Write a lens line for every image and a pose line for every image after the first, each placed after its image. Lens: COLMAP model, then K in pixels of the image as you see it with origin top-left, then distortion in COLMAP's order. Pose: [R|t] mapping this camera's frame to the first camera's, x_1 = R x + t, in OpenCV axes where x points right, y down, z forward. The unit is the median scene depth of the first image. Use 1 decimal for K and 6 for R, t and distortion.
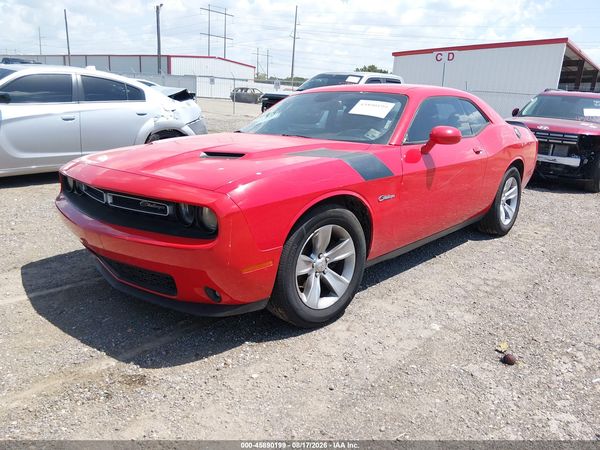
lens RADIAL K [[464.5, 0, 299.5], [0, 464.5, 226.9], [0, 0, 1]] dist [0.015954, -0.060218]
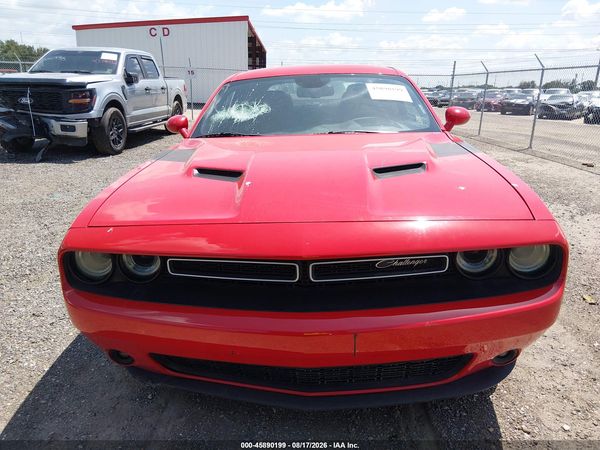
lens RADIAL K [[464.5, 0, 299.7], [0, 464.5, 224.7], [0, 0, 1]] dist [0.015954, -0.060218]
pose [[0.743655, -0.226496, 0.629028, -0.219779], [0.199454, 0.973181, 0.114617, -0.053709], [-0.638118, 0.040227, 0.768887, 0.162703]]
